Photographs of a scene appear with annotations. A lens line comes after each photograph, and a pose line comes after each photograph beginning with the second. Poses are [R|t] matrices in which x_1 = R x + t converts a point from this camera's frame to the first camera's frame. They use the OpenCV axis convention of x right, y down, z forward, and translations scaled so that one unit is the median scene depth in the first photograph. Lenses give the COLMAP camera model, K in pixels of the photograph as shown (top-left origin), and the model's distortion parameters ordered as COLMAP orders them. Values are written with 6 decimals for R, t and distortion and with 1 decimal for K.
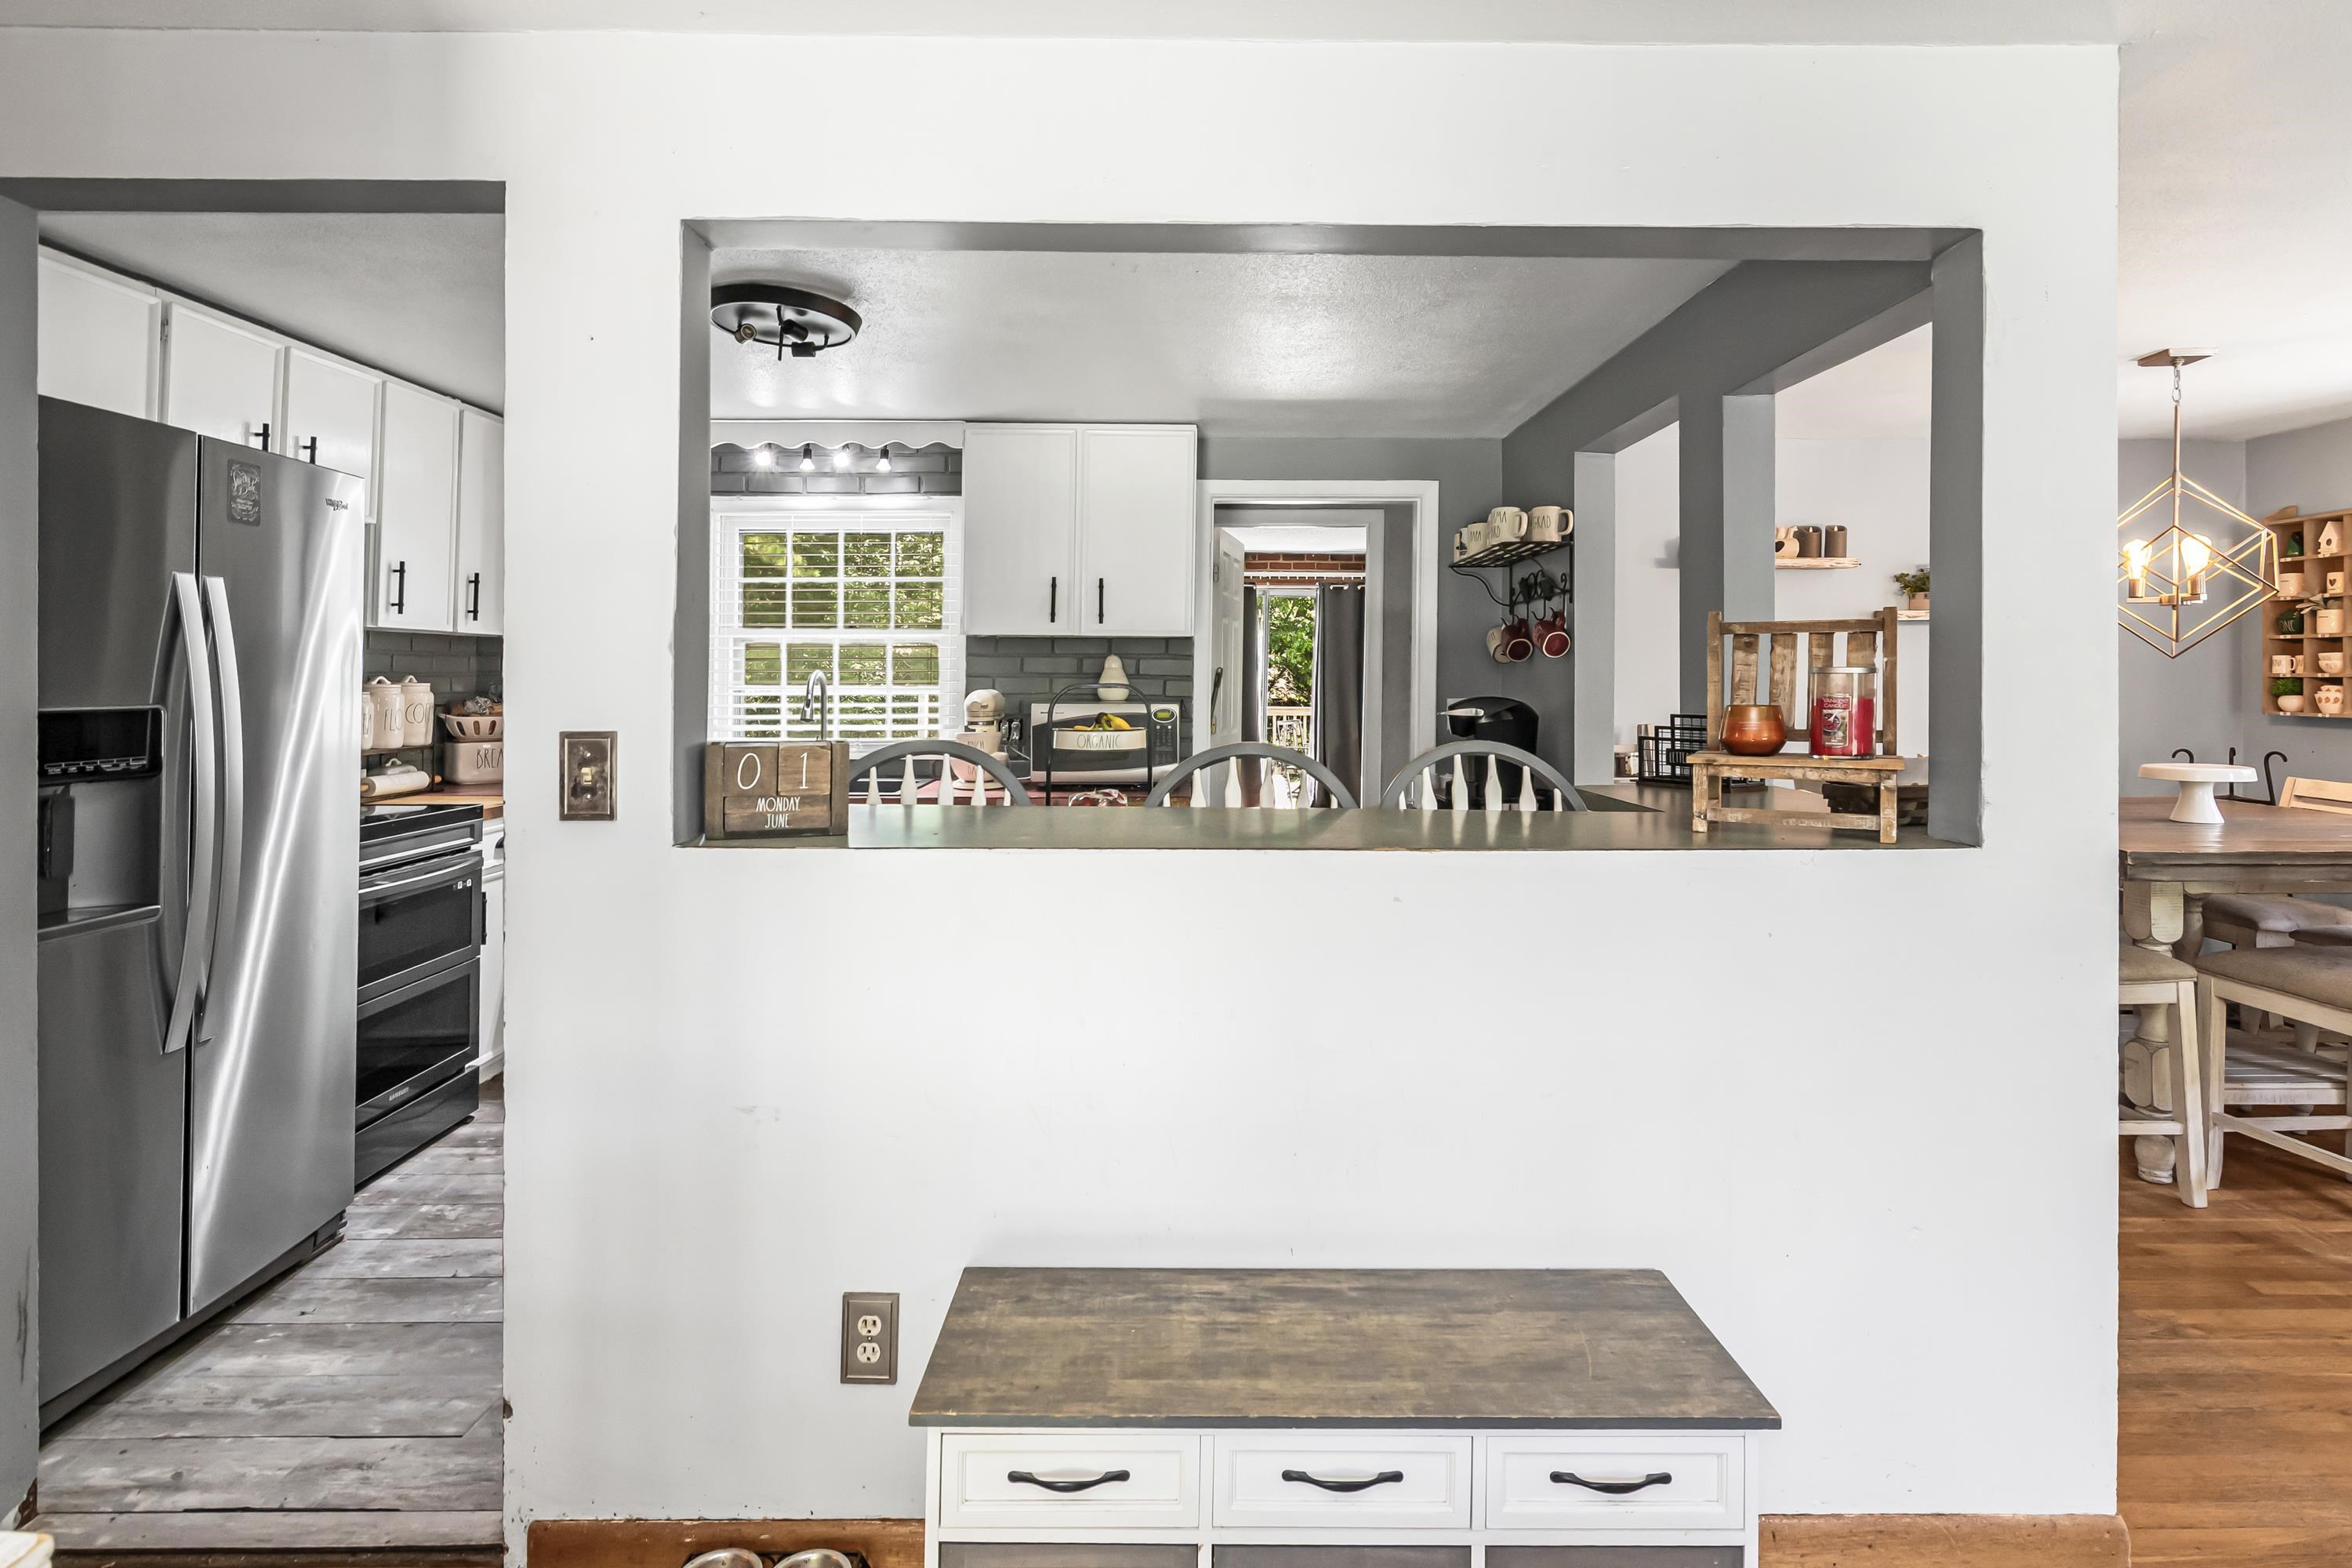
lens RADIAL K [[1247.6, 0, 1197.1], [0, 1247.6, 683.6], [0, 0, 1]] dist [0.004554, 0.000744]
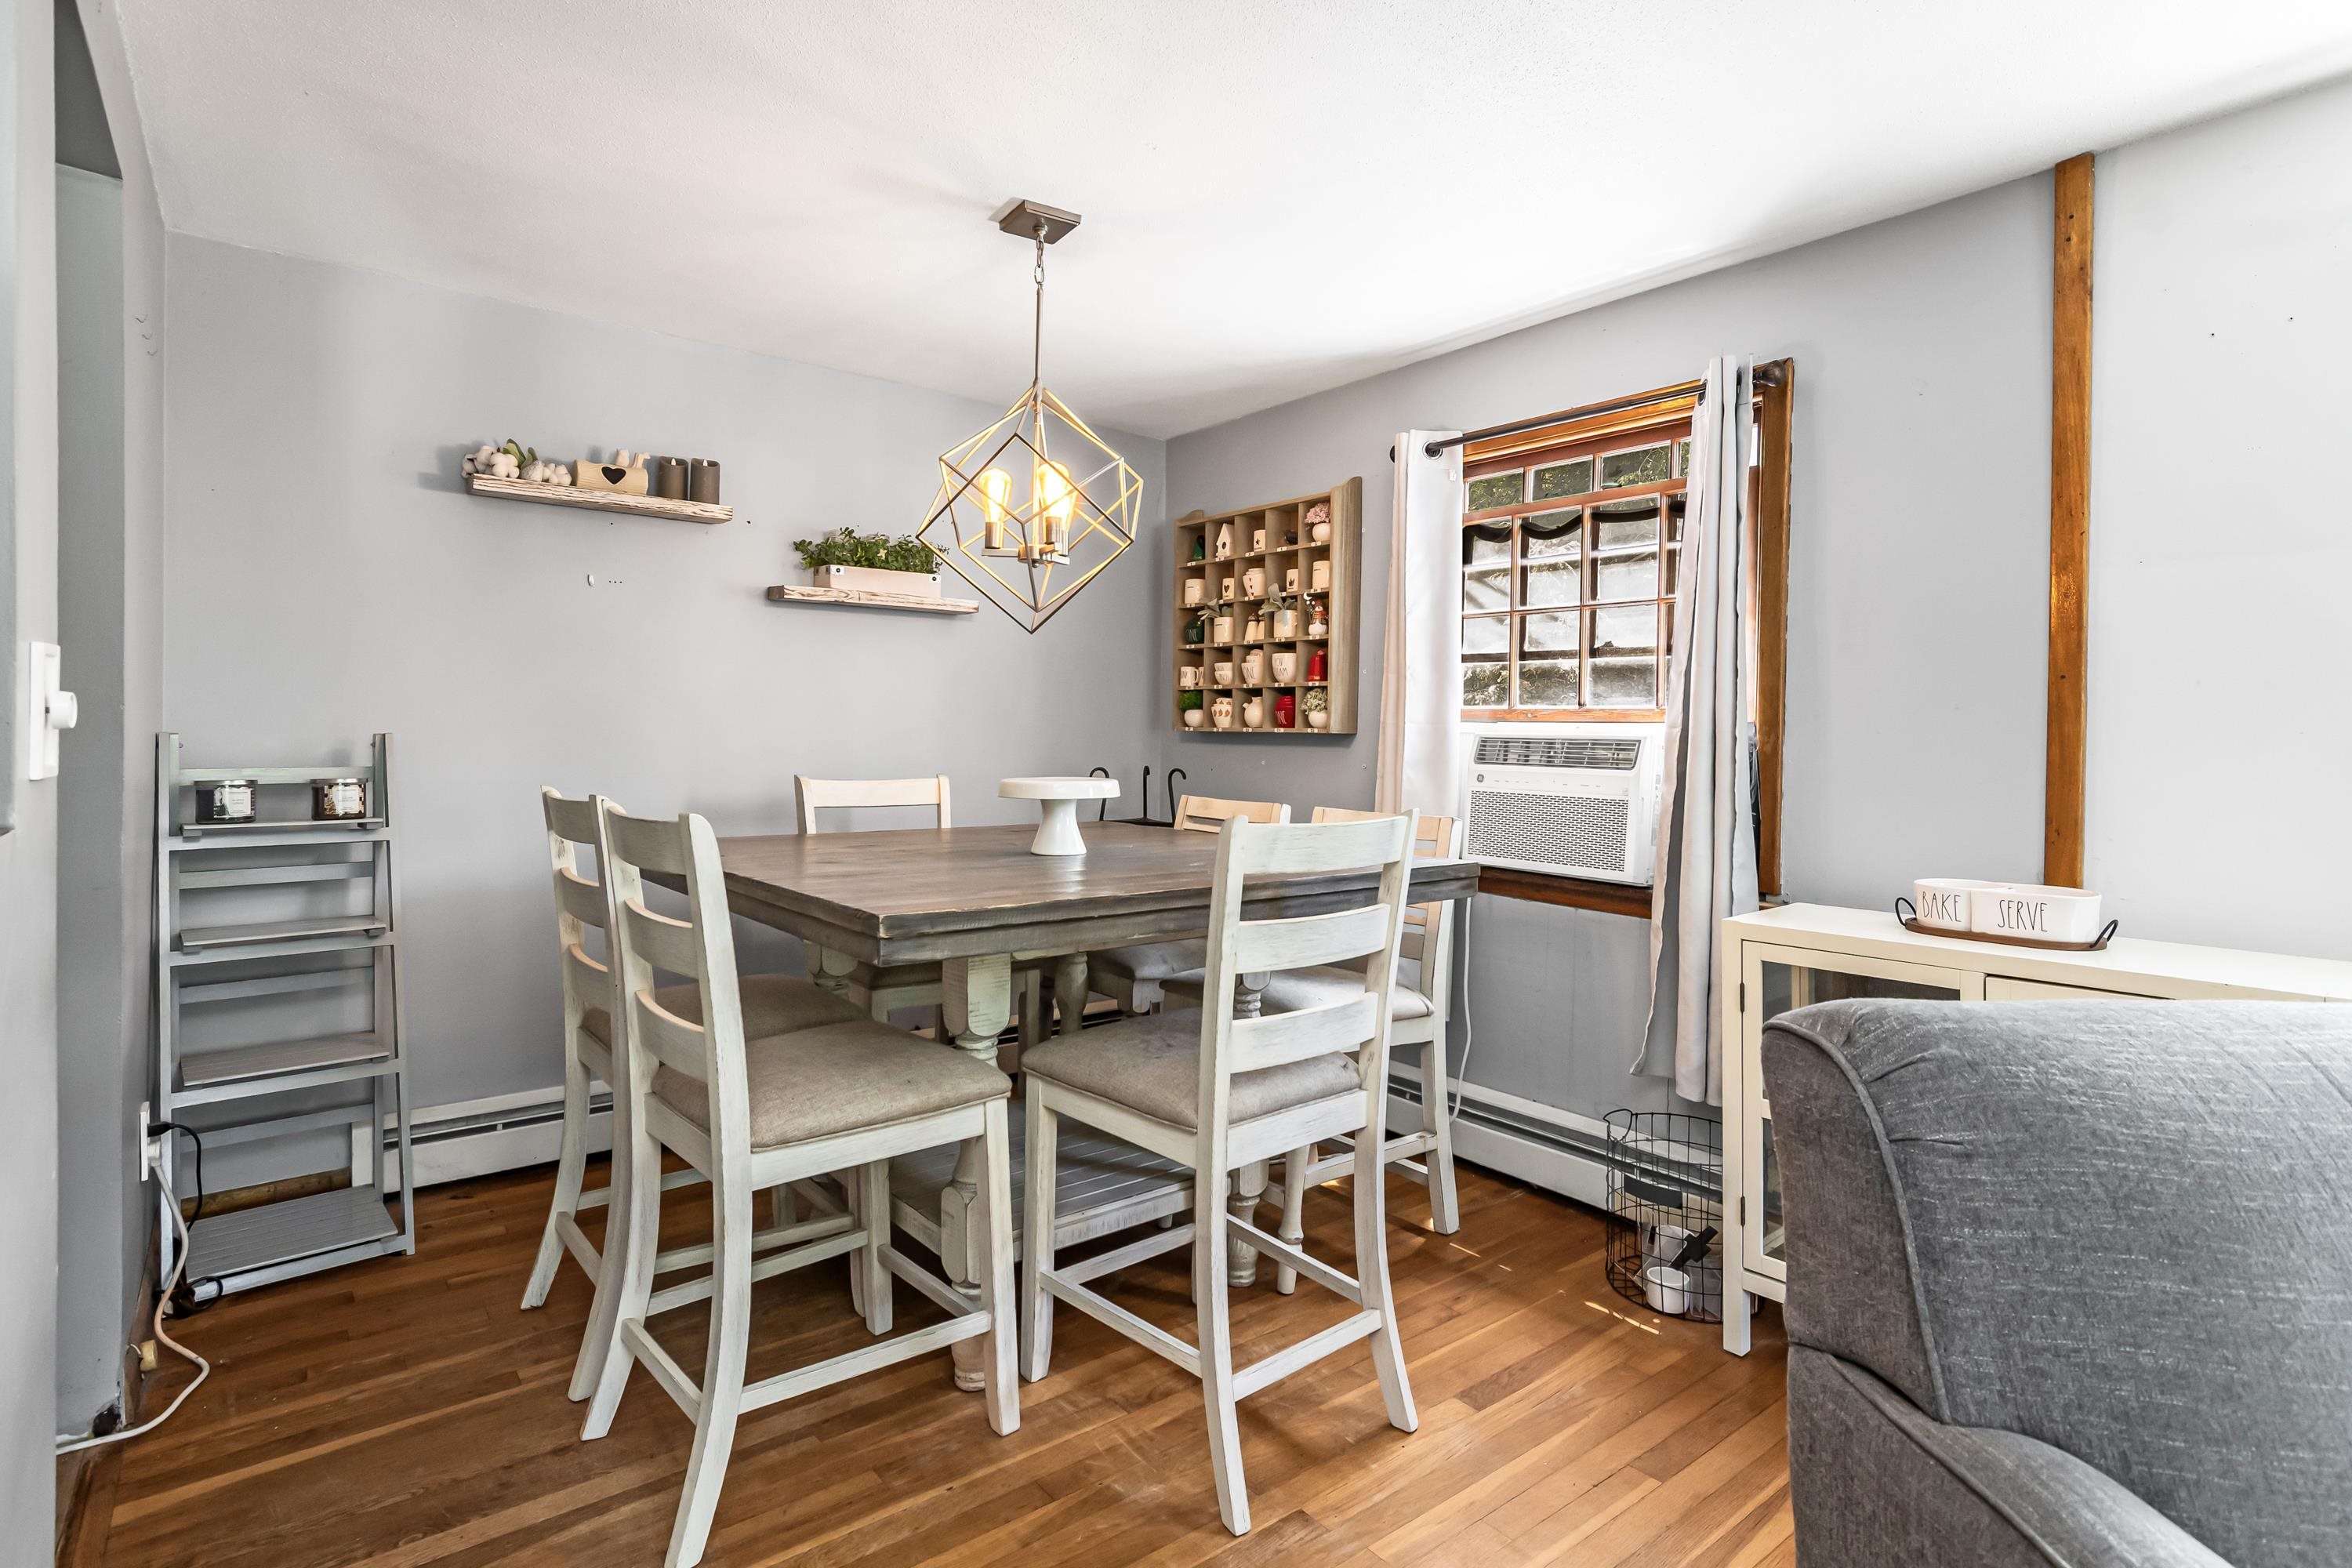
lens RADIAL K [[1159.6, 0, 1273.6], [0, 1159.6, 747.3], [0, 0, 1]] dist [-0.009514, 0.002321]
pose [[0.747584, 0.006082, 0.664139, 0.338858], [-0.013407, 0.999893, 0.005934, 0.031866], [-0.664031, -0.013341, 0.747586, 0.308552]]
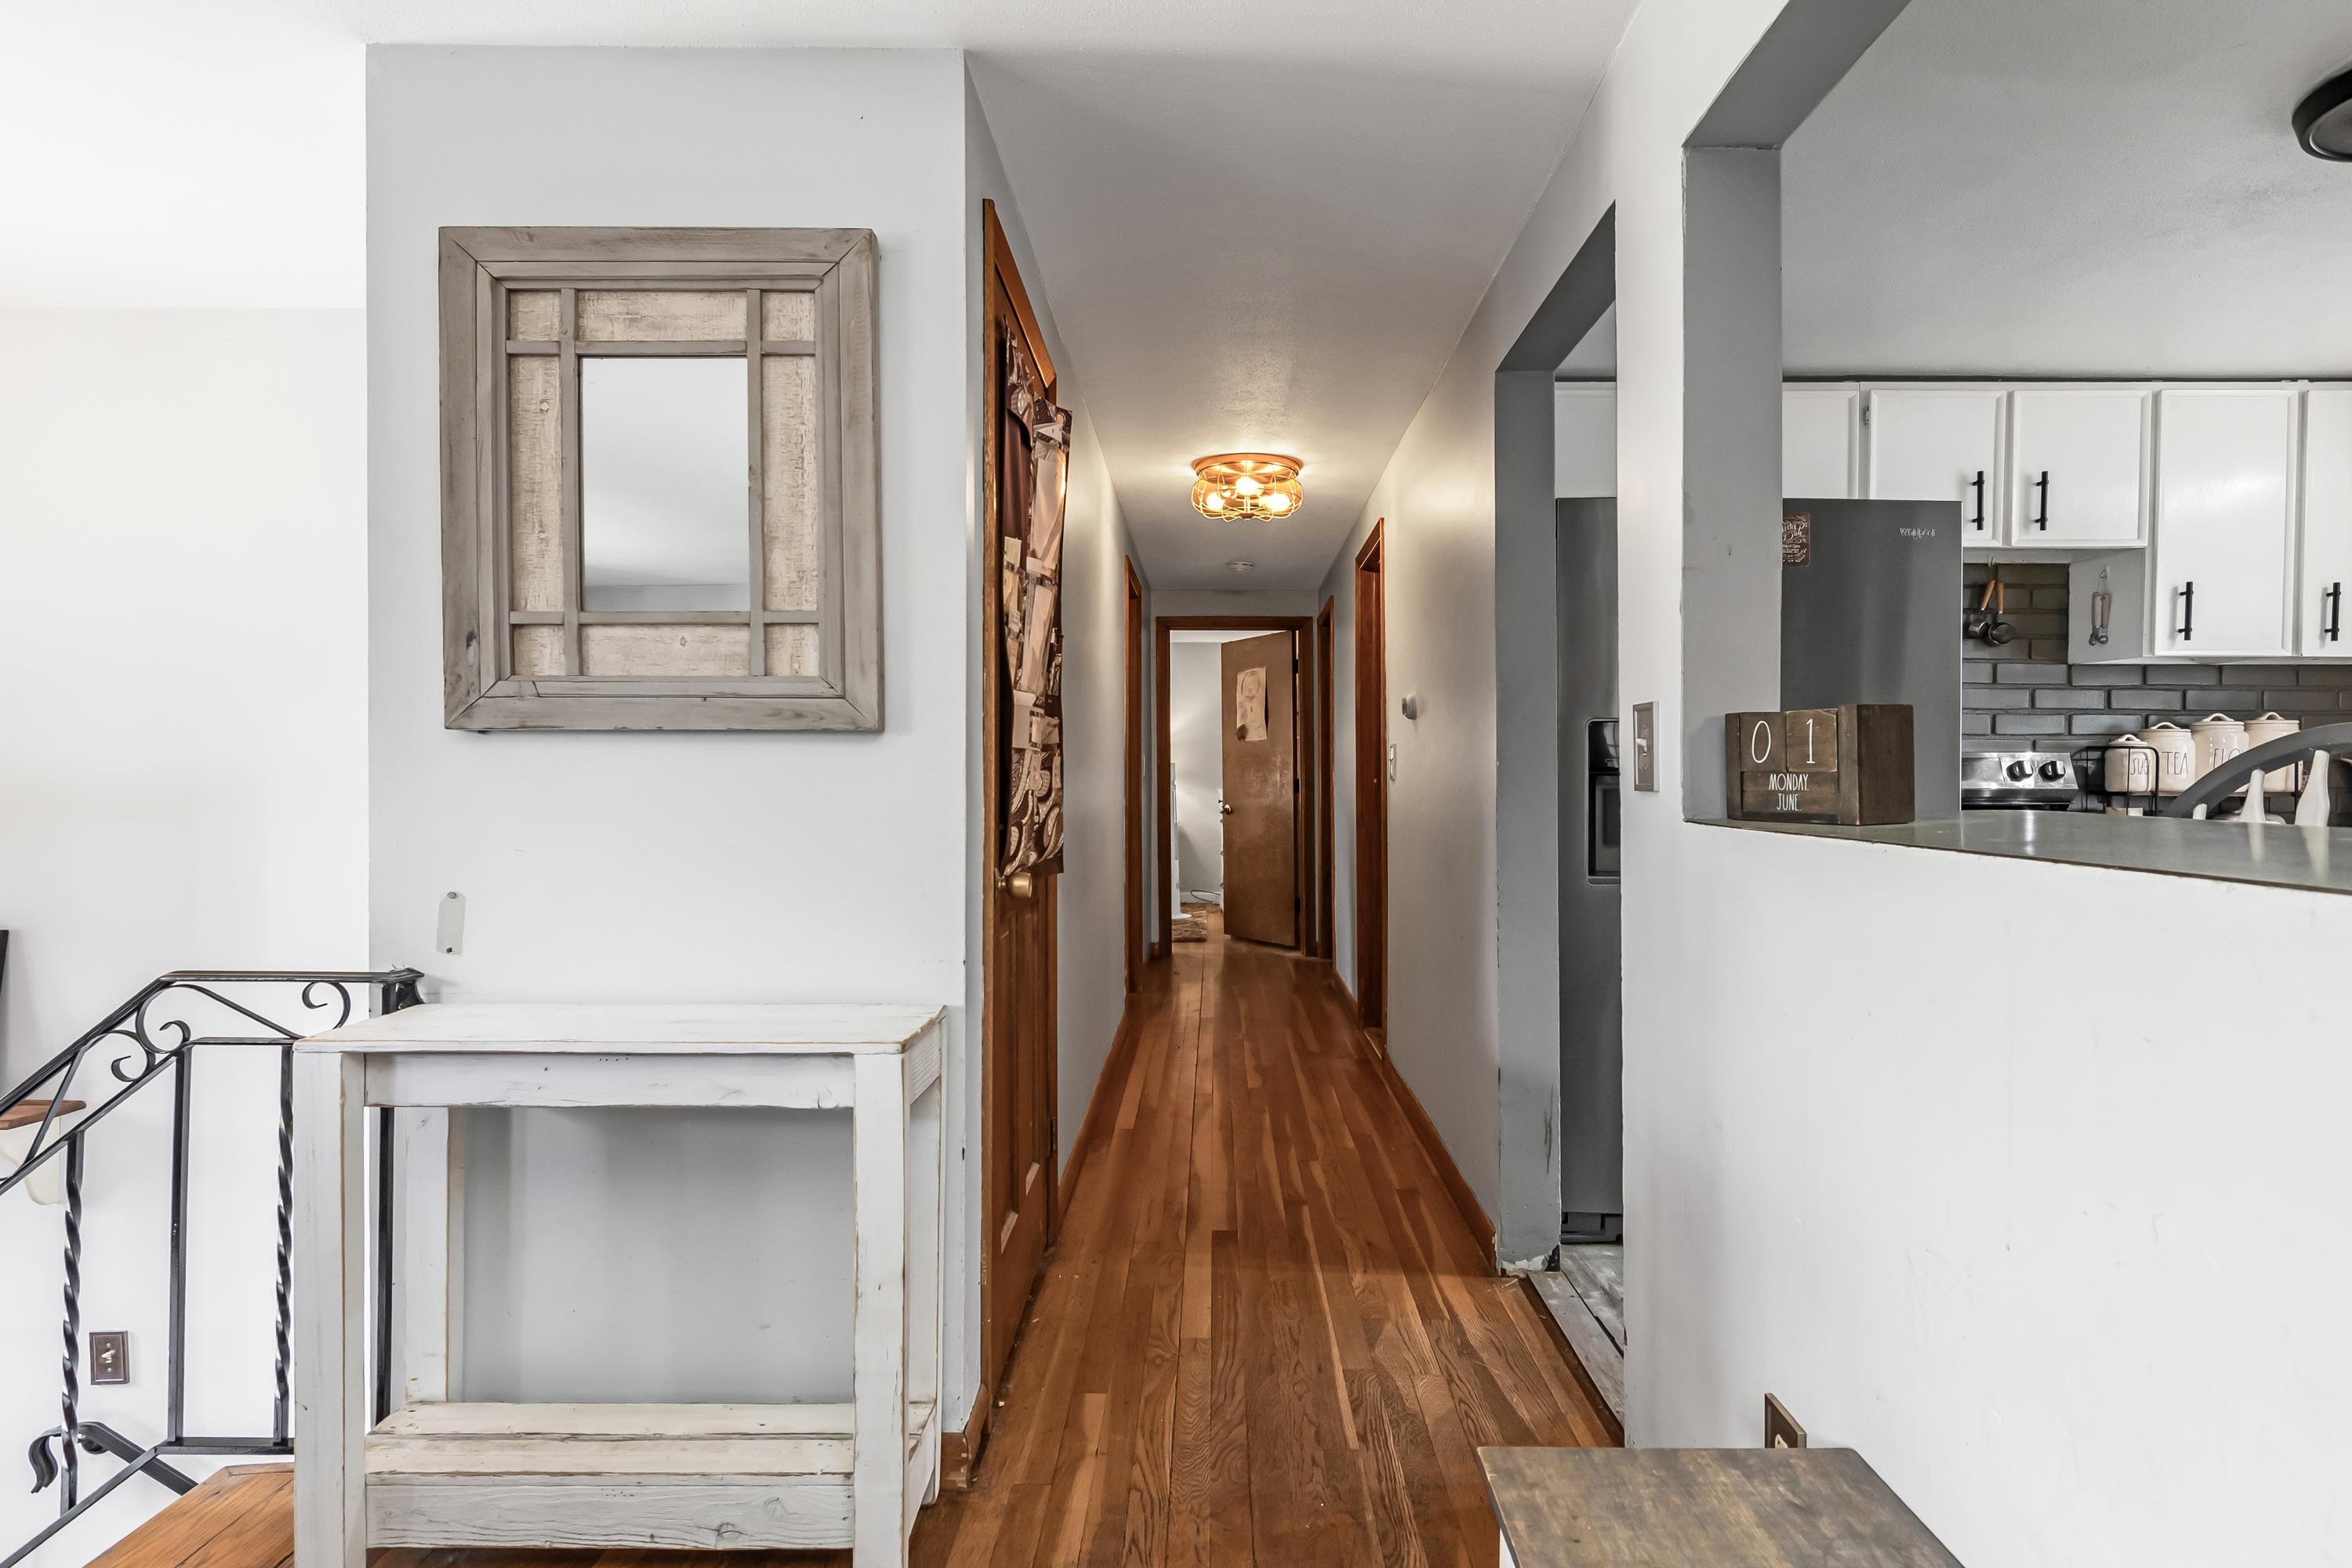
lens RADIAL K [[1159.6, 0, 1205.0], [0, 1159.6, 774.5], [0, 0, 1]] dist [-0.009514, 0.002321]
pose [[0.009754, 0.004936, -0.999940, 0.186964], [-0.004877, 0.999976, 0.004889, 0.039636], [0.999941, 0.004829, 0.009778, 0.267538]]
